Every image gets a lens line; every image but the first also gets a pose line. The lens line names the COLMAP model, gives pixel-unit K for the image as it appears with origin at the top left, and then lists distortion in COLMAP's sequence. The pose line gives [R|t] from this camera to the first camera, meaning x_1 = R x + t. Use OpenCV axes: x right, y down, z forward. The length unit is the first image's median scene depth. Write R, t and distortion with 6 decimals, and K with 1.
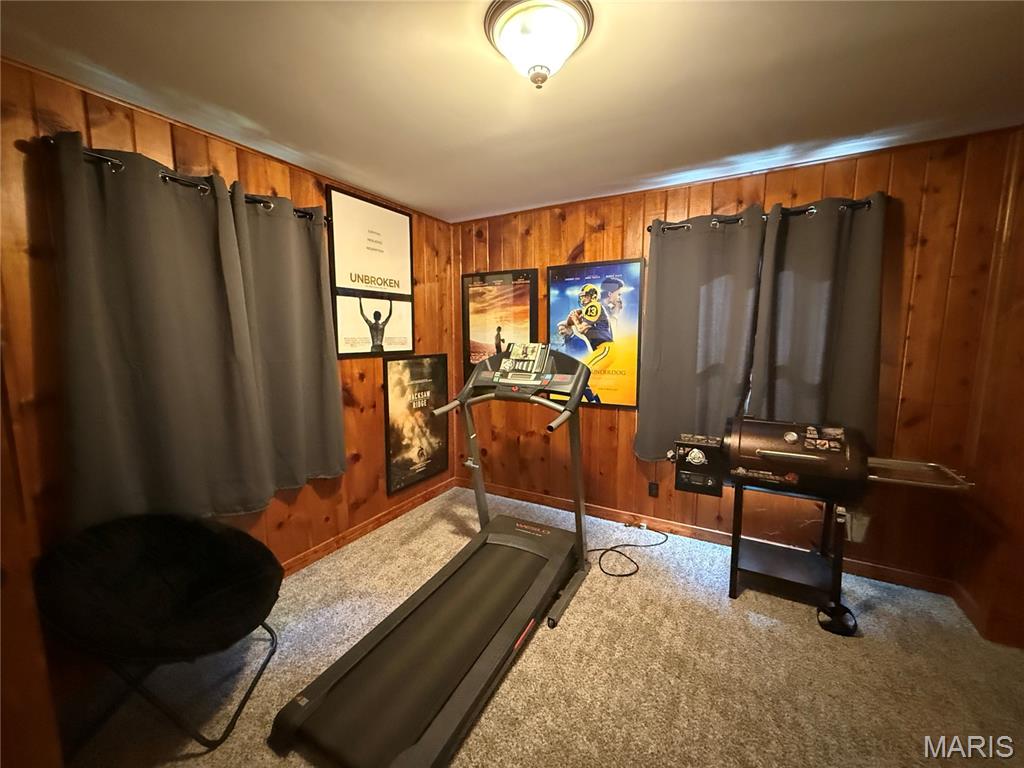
lens RADIAL K [[407.1, 0, 509.1], [0, 407.1, 382.9], [0, 0, 1]] dist [-0.001161, -0.000061]
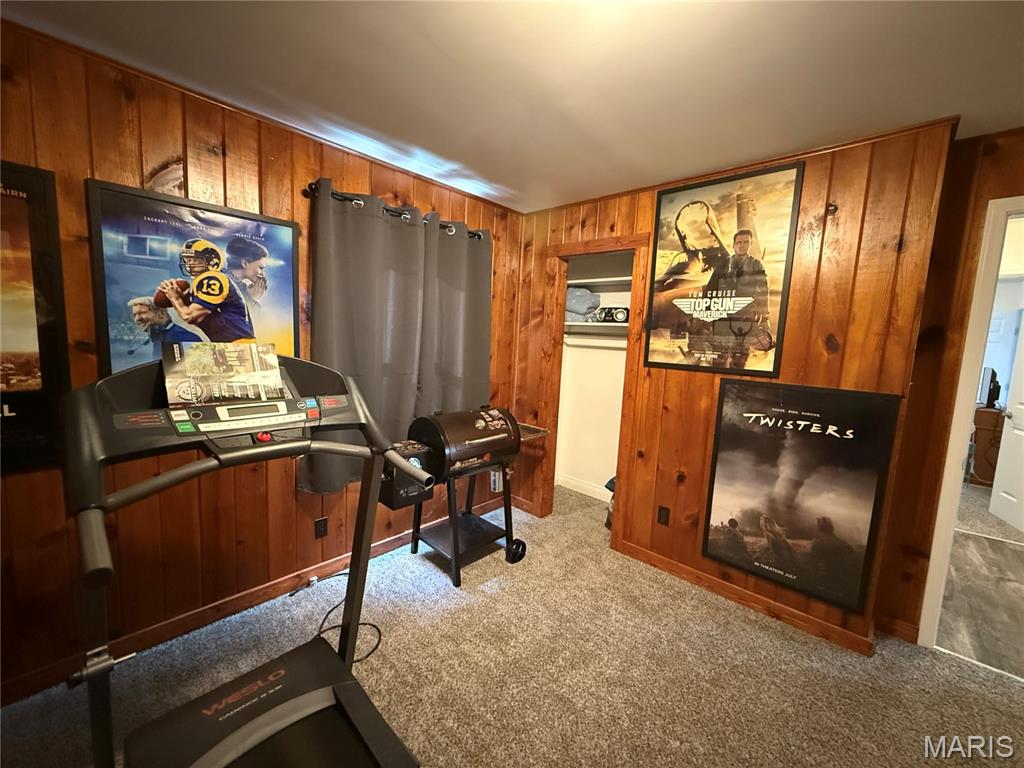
lens RADIAL K [[407.1, 0, 509.1], [0, 407.1, 382.9], [0, 0, 1]] dist [-0.001161, -0.000061]
pose [[0.230086, -0.097253, 0.968299, -0.320032], [0.074552, 0.993832, 0.082102, -0.057613], [-0.970310, 0.053298, 0.235917, 0.491563]]
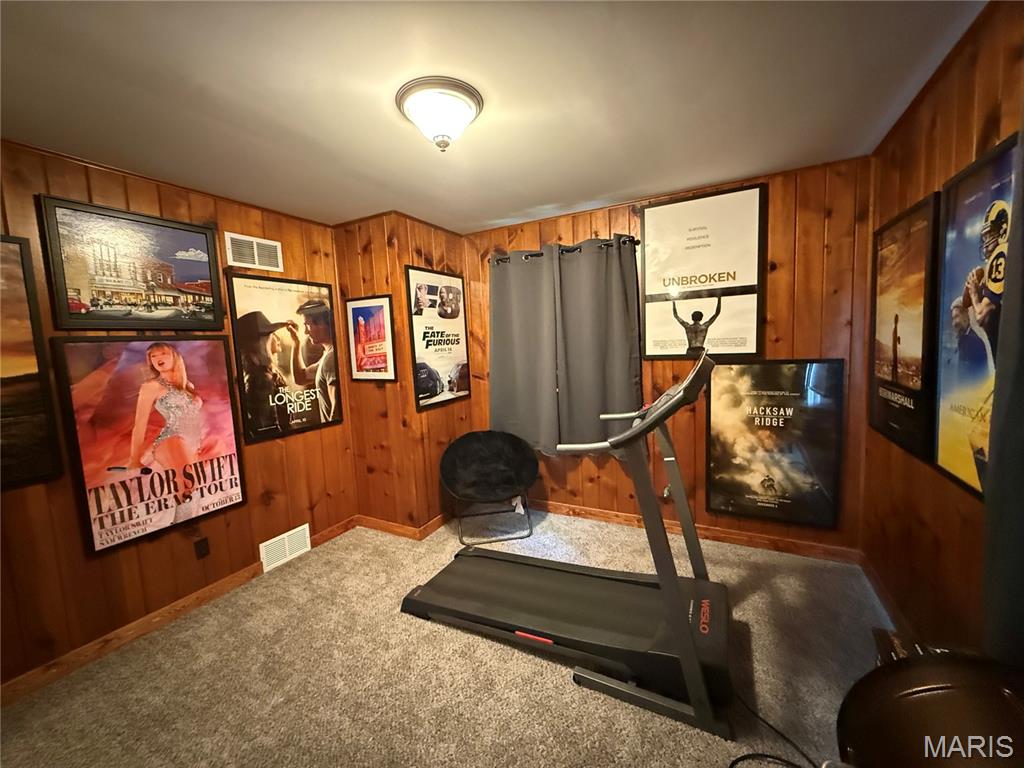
lens RADIAL K [[407.1, 0, 509.1], [0, 407.1, 382.9], [0, 0, 1]] dist [-0.001161, -0.000061]
pose [[0.024161, 0.101249, -0.994568, 0.663577], [-0.075823, 0.992178, 0.099163, -0.076283], [0.996829, 0.073015, 0.031649, 0.579688]]
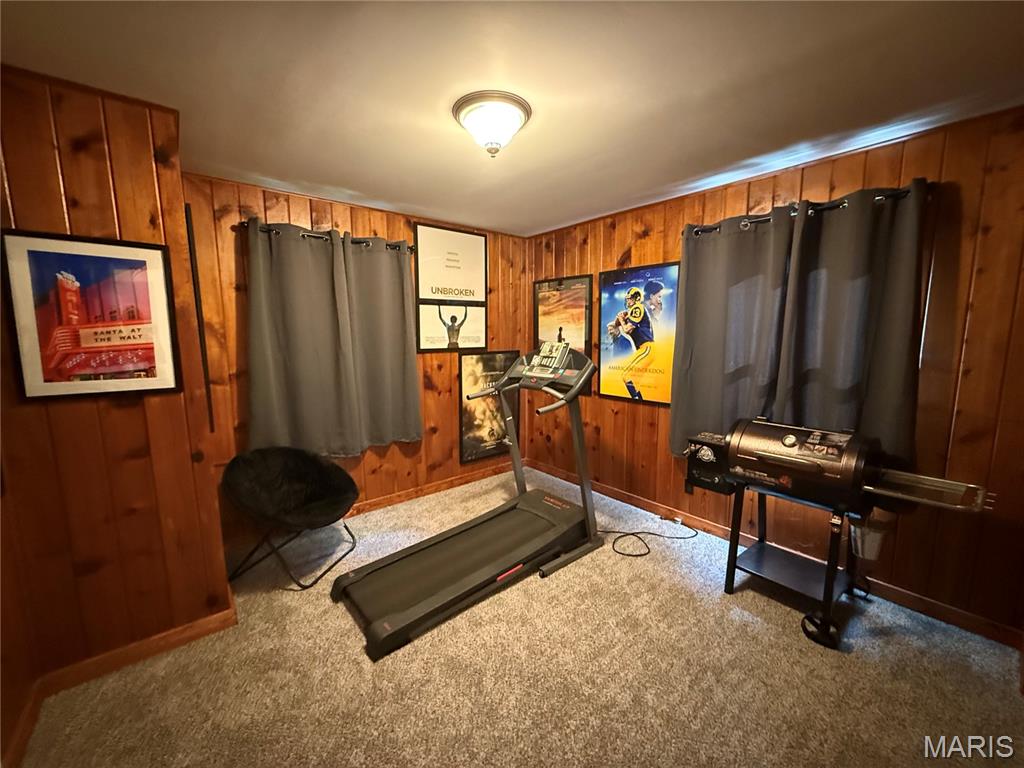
lens RADIAL K [[407.1, 0, 509.1], [0, 407.1, 382.9], [0, 0, 1]] dist [-0.001161, -0.000061]
pose [[0.935566, 0.044558, -0.350329, 0.304601], [-0.041674, 0.999007, 0.015773, 0.004957], [0.350684, -0.000157, 0.936494, -0.126354]]
